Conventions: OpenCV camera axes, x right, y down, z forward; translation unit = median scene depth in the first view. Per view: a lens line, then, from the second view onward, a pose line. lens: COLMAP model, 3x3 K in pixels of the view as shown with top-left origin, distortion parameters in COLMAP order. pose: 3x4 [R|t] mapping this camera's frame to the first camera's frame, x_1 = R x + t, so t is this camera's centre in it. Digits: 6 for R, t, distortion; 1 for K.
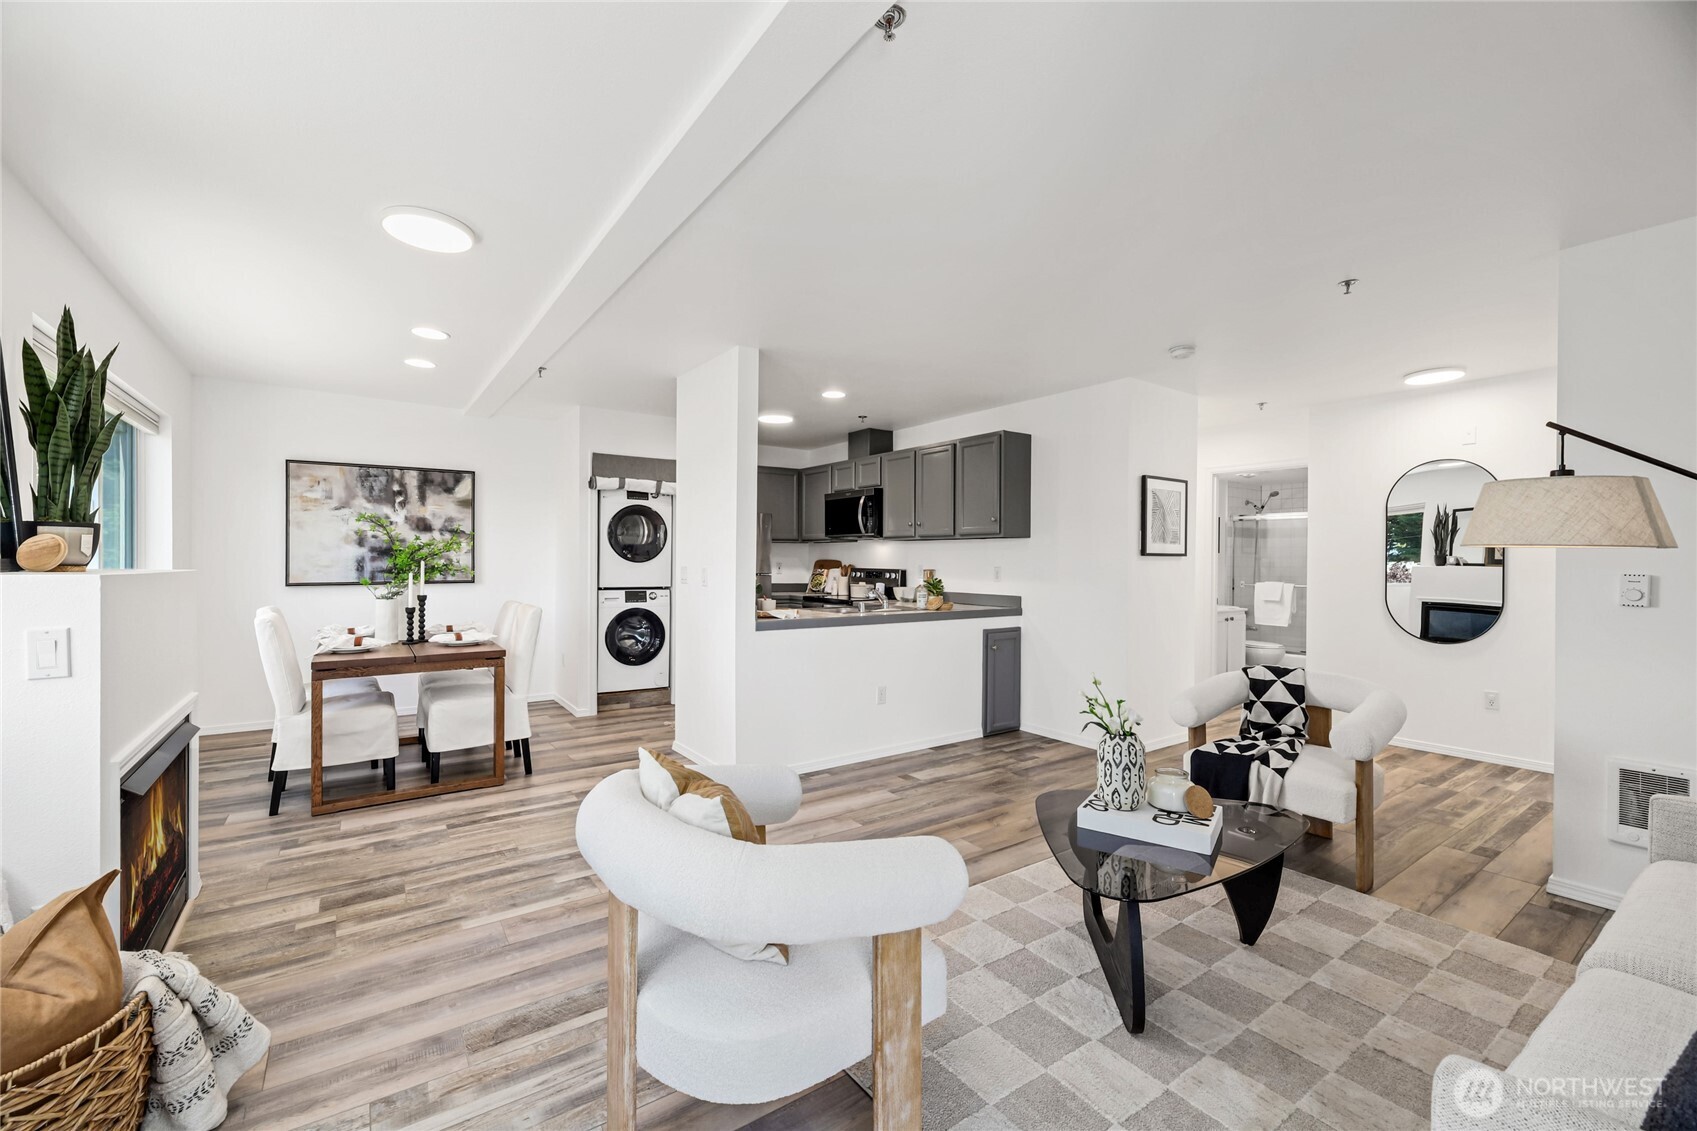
lens RADIAL K [[692.5, 0, 840.9], [0, 692.5, 558.5], [0, 0, 1]] dist [-0.010546, -0.000016]
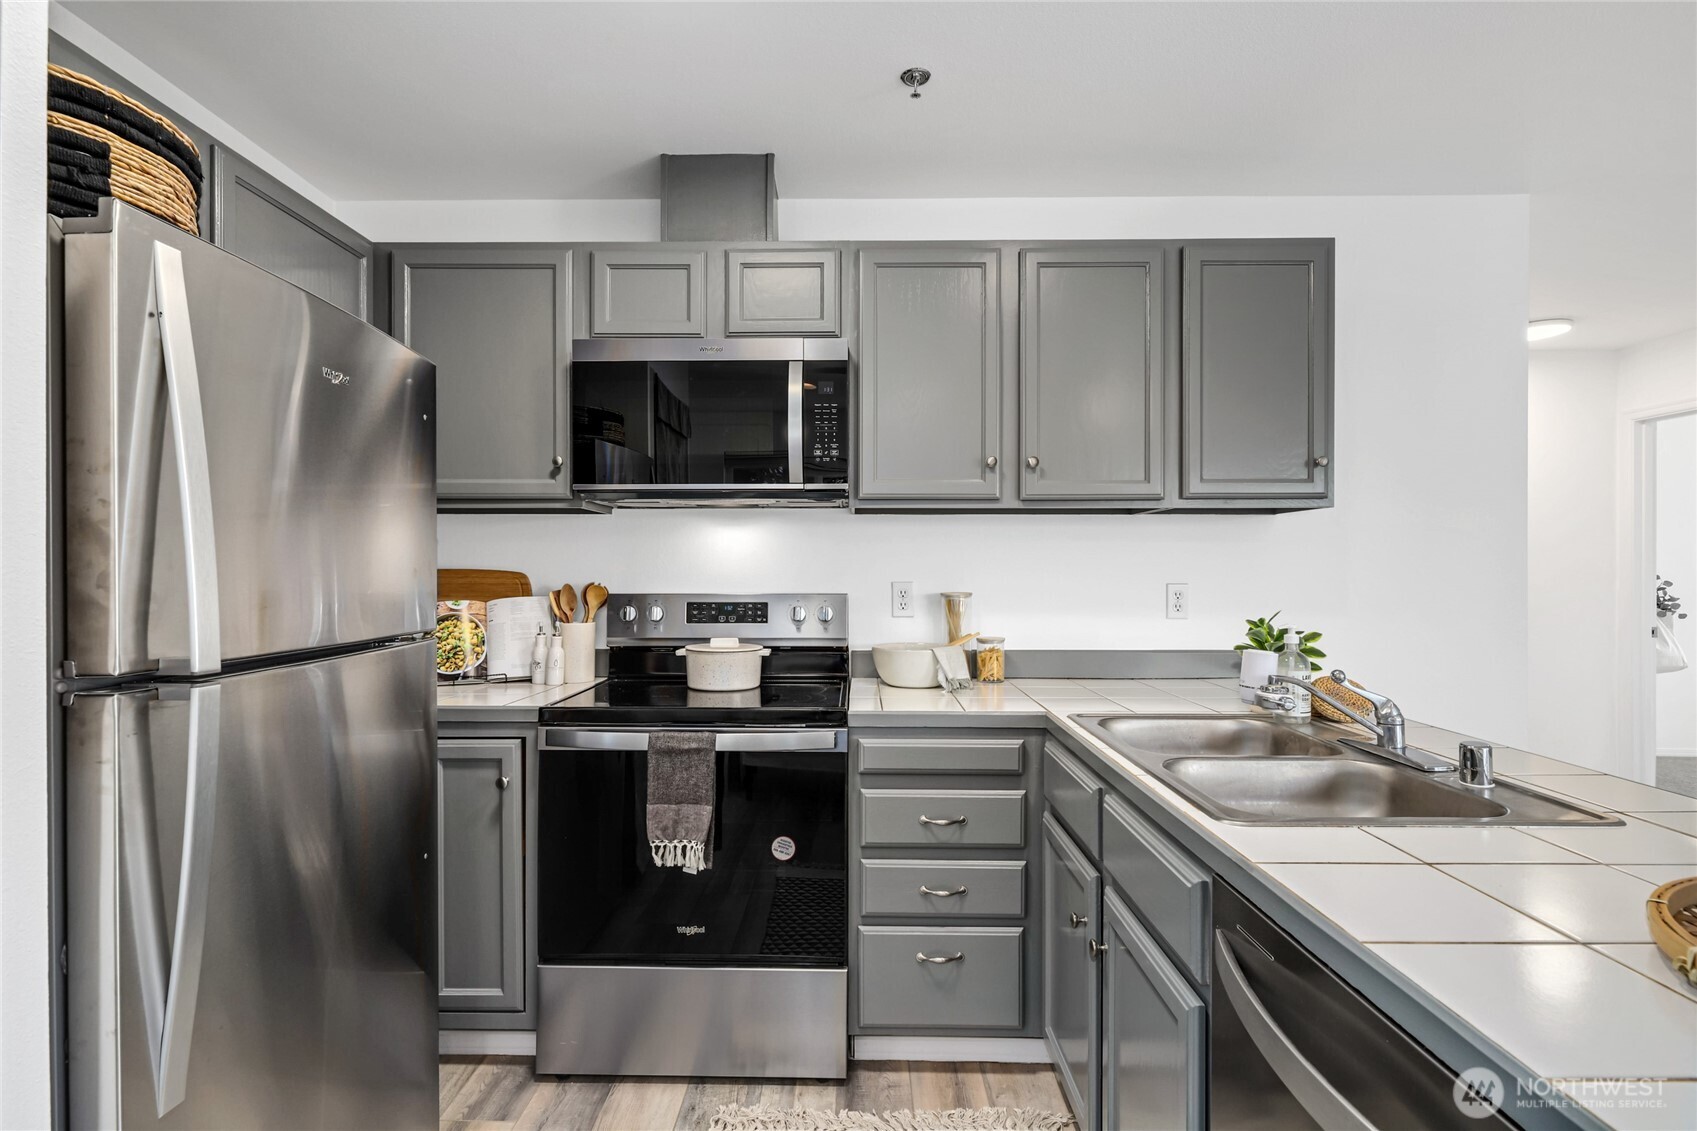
lens RADIAL K [[805.1, 0, 846.1], [0, 805.1, 569.3], [0, 0, 1]] dist [-0.002550, -0.000599]
pose [[0.587776, -0.007073, 0.808993, -0.266834], [0.008130, 0.999963, 0.002836, 0.002425], [-0.808983, 0.004911, 0.587812, 0.840470]]
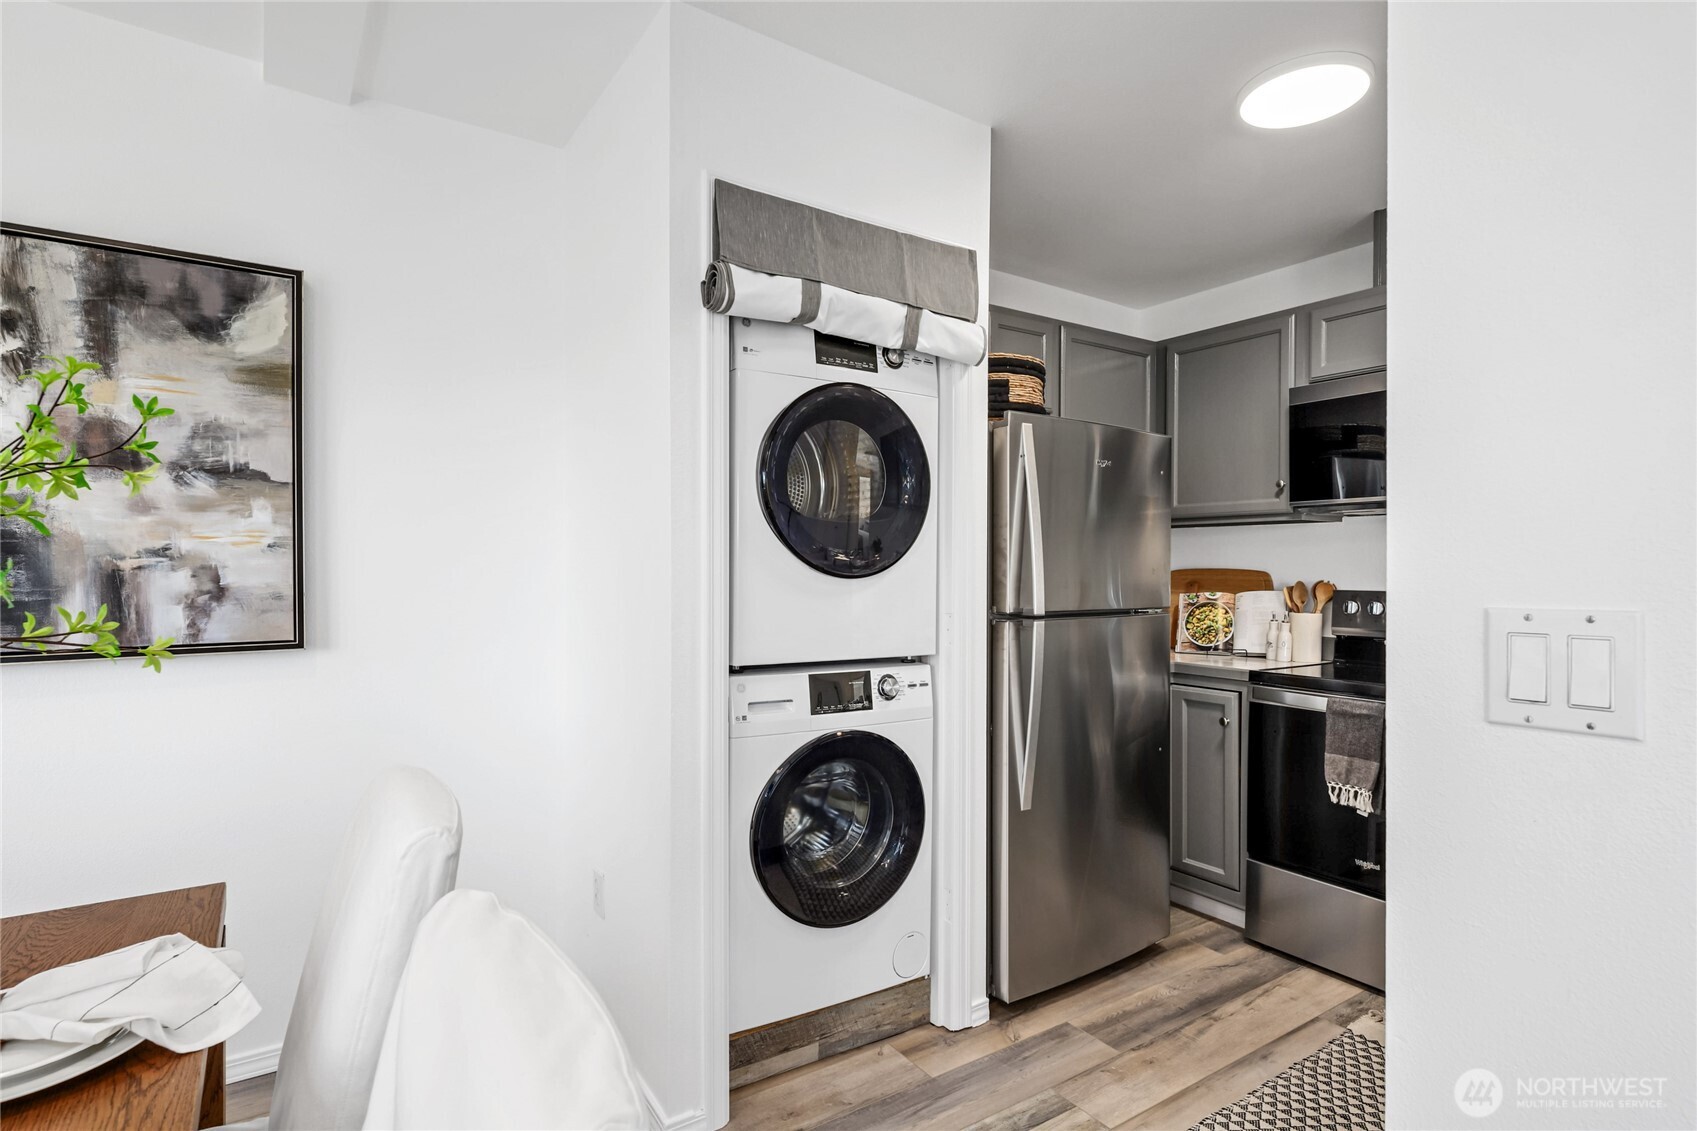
lens RADIAL K [[852.8, 0, 840.4], [0, 852.8, 572.5], [0, 0, 1]] dist [0.001429, -0.000227]
pose [[0.999739, -0.002827, -0.022669, -0.293649], [0.002880, 0.999993, 0.002290, 0.002488], [0.022662, -0.002354, 0.999740, 0.643389]]
